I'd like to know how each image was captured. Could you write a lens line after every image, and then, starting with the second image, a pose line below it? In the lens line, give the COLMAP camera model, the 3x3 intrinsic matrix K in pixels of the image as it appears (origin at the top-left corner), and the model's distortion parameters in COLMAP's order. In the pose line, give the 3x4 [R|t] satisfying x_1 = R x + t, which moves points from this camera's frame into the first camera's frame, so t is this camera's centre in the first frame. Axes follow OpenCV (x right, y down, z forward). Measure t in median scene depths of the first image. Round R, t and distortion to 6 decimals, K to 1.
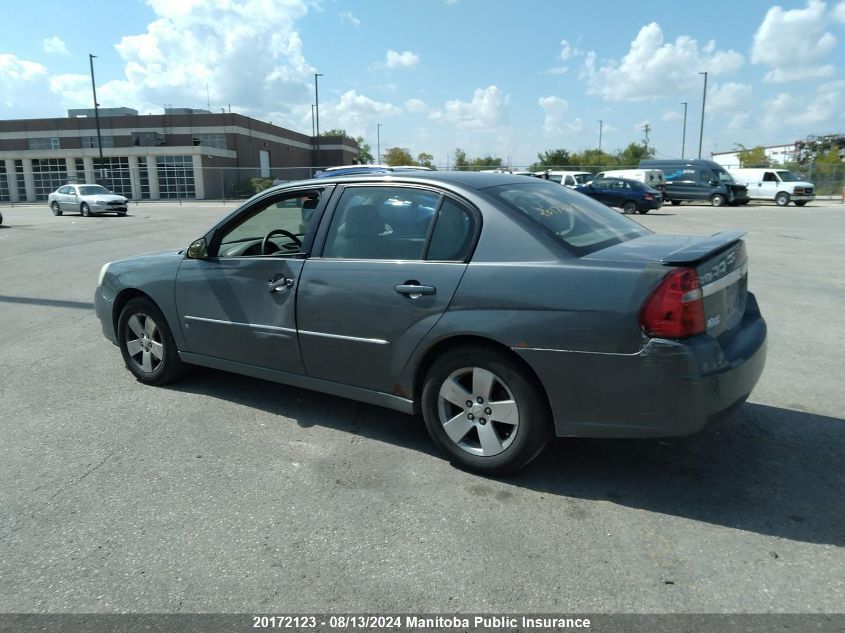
lens RADIAL K [[646.1, 0, 422.5], [0, 646.1, 316.5], [0, 0, 1]] dist [0.055649, -0.089980]
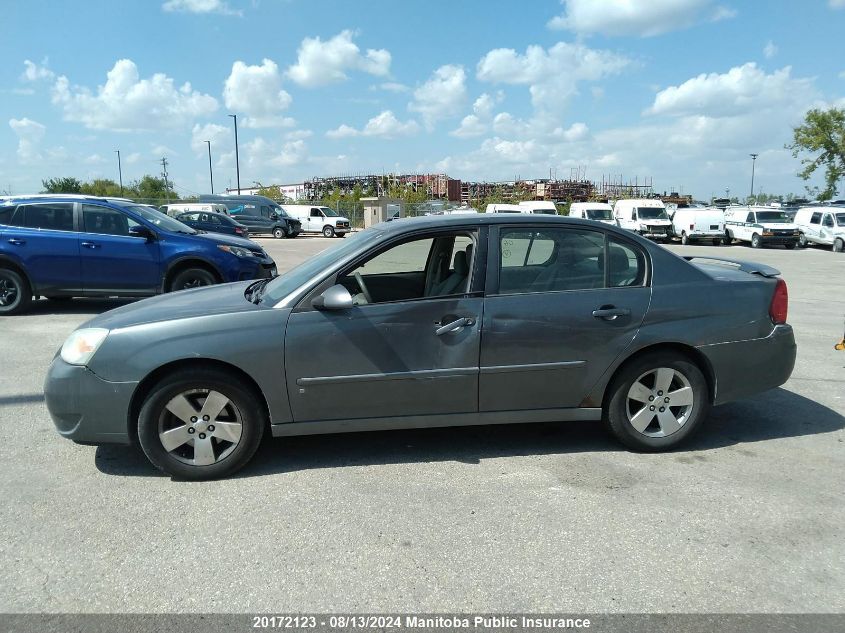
lens RADIAL K [[639.9, 0, 422.5], [0, 639.9, 316.5], [0, 0, 1]] dist [0.045524, -0.100574]
pose [[0.727081, -0.098564, 0.679440, -0.127240], [0.129983, 0.991505, 0.004738, -0.010143], [-0.674135, 0.084871, 0.733716, 0.043479]]
